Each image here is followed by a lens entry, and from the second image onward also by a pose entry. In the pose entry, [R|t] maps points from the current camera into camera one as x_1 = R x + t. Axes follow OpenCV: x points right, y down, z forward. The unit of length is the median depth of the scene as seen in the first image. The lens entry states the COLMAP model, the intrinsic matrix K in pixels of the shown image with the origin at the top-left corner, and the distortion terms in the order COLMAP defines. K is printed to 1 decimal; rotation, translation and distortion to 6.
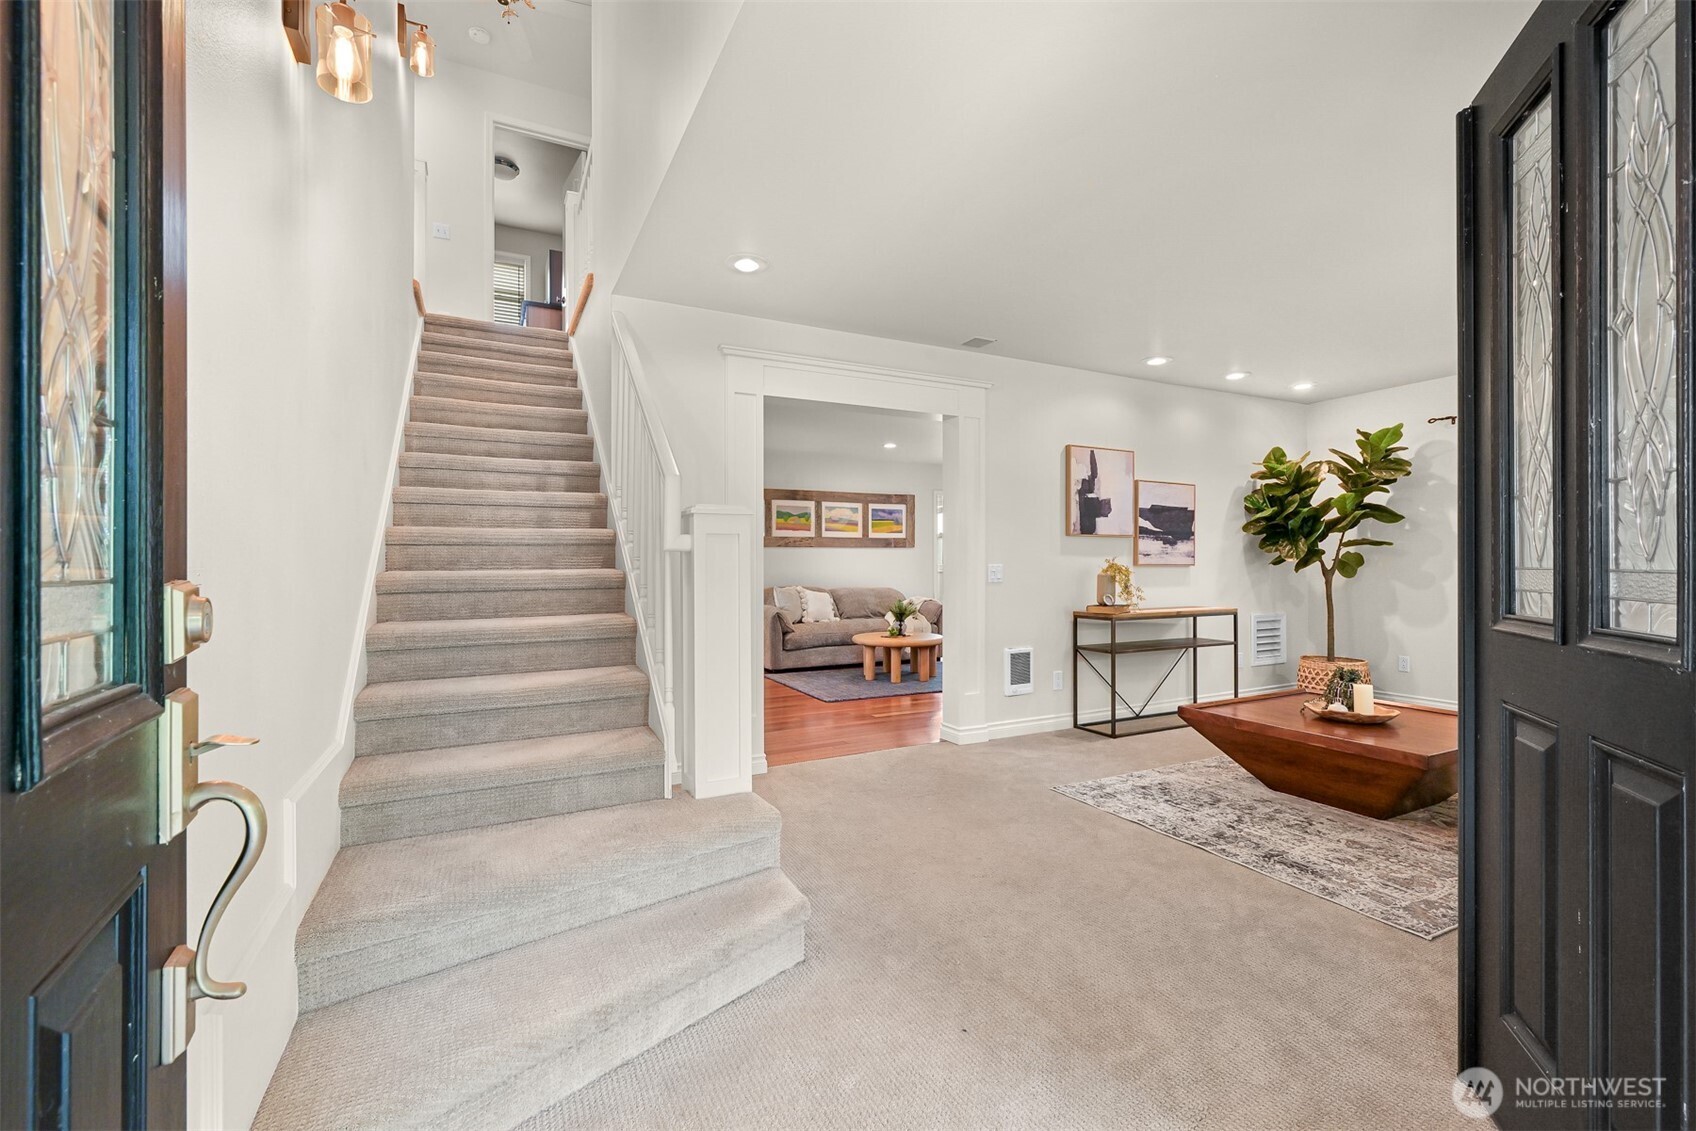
lens RADIAL K [[722.4, 0, 848.0], [0, 722.4, 565.5], [0, 0, 1]] dist [-0.003284, -0.000066]
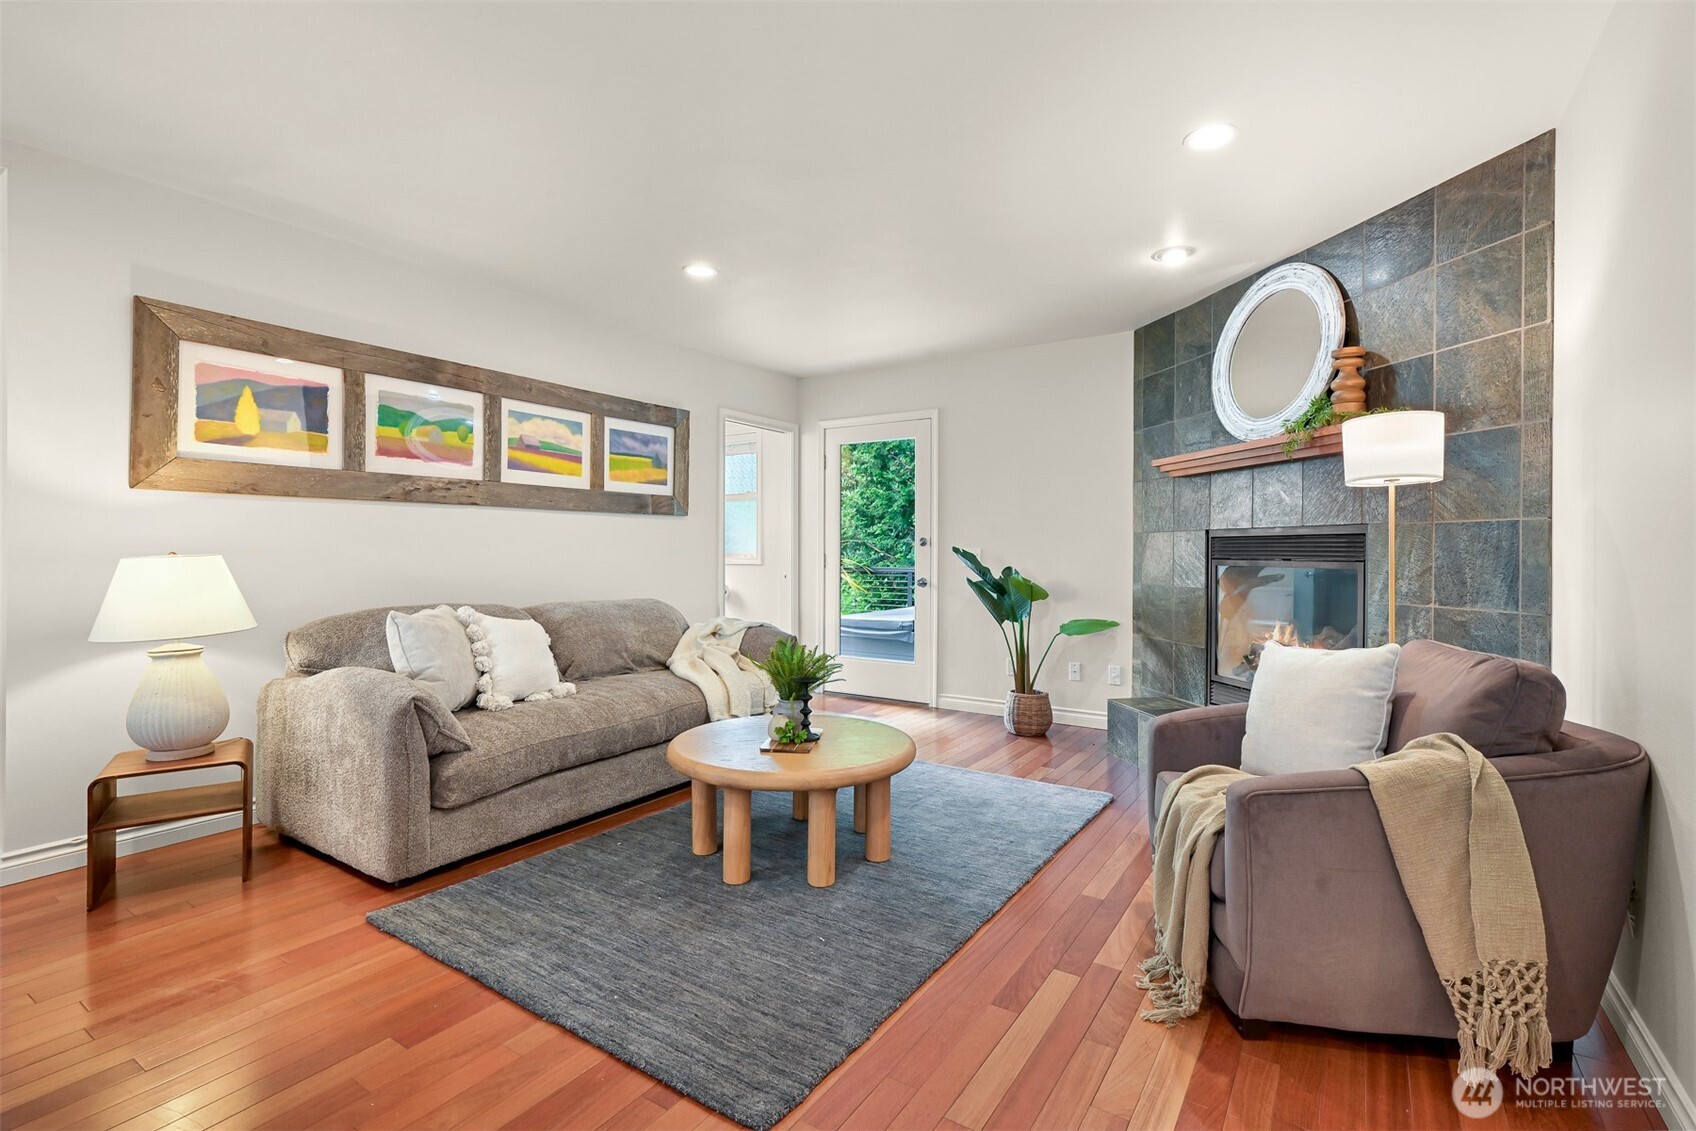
lens RADIAL K [[778.1, 0, 851.7], [0, 778.1, 554.0], [0, 0, 1]] dist [0.000649, 0.000205]
pose [[0.864423, 0.005977, 0.502729, -0.141959], [-0.007789, 0.999969, 0.001504, 0.000030], [-0.502704, -0.005216, 0.864443, 0.829725]]
